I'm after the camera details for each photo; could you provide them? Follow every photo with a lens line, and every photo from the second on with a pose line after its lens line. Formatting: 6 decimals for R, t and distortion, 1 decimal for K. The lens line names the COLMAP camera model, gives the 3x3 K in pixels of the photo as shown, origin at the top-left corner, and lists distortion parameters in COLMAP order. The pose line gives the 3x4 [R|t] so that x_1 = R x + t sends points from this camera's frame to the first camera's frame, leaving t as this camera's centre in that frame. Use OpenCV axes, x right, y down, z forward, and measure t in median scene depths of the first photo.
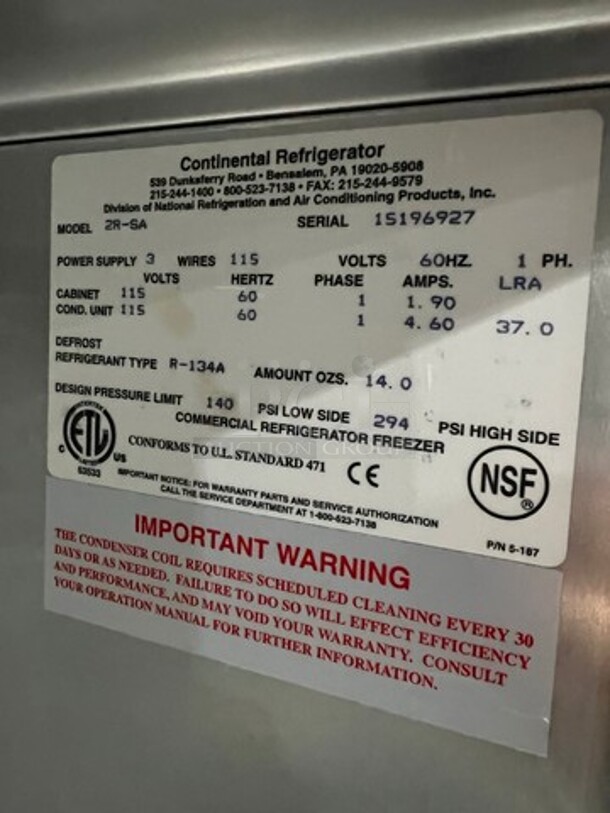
lens RADIAL K [[614.0, 0, 305.1], [0, 614.0, 404.9], [0, 0, 1]] dist [0.044961, -0.047831]
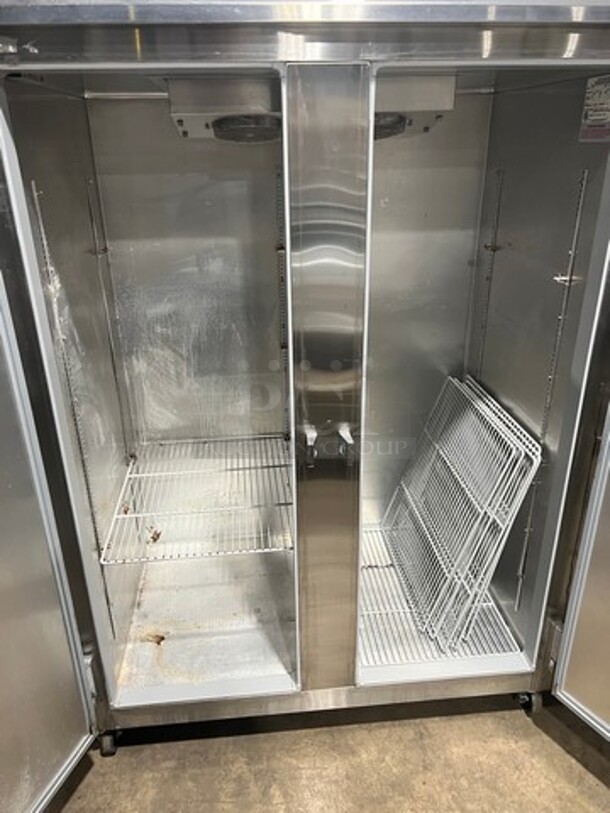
lens RADIAL K [[614.0, 0, 303.6], [0, 614.0, 407.9], [0, 0, 1]] dist [0.044961, -0.047831]
pose [[0.437014, 0.299656, -0.848071, 6.689343], [-0.053696, 0.949883, 0.307960, 1.514832], [0.897850, -0.089045, 0.431203, -6.797948]]
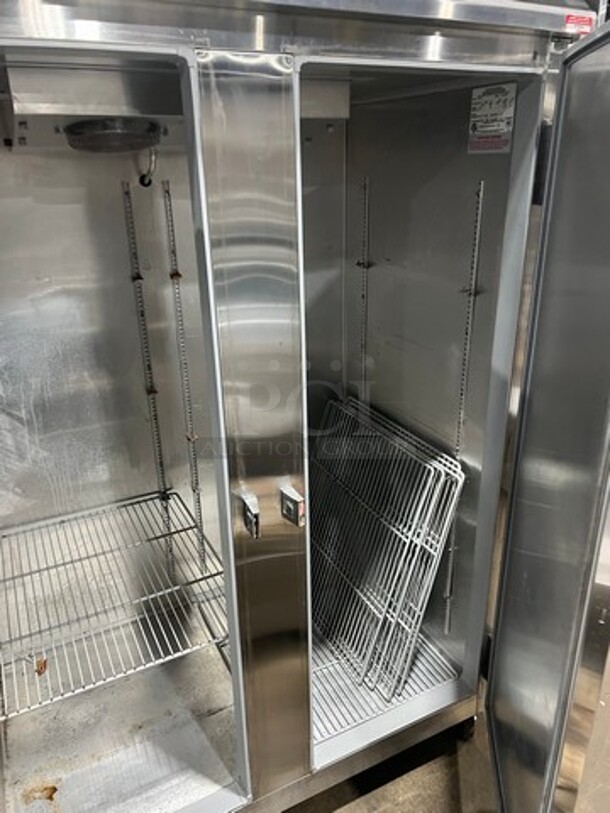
lens RADIAL K [[614.0, 0, 308.9], [0, 614.0, 401.0], [0, 0, 1]] dist [0.044961, -0.047831]
pose [[0.736295, 0.185058, -0.650864, 4.338010], [-0.015081, 0.966125, 0.257635, 1.580178], [0.676493, -0.179880, 0.714143, -7.482125]]
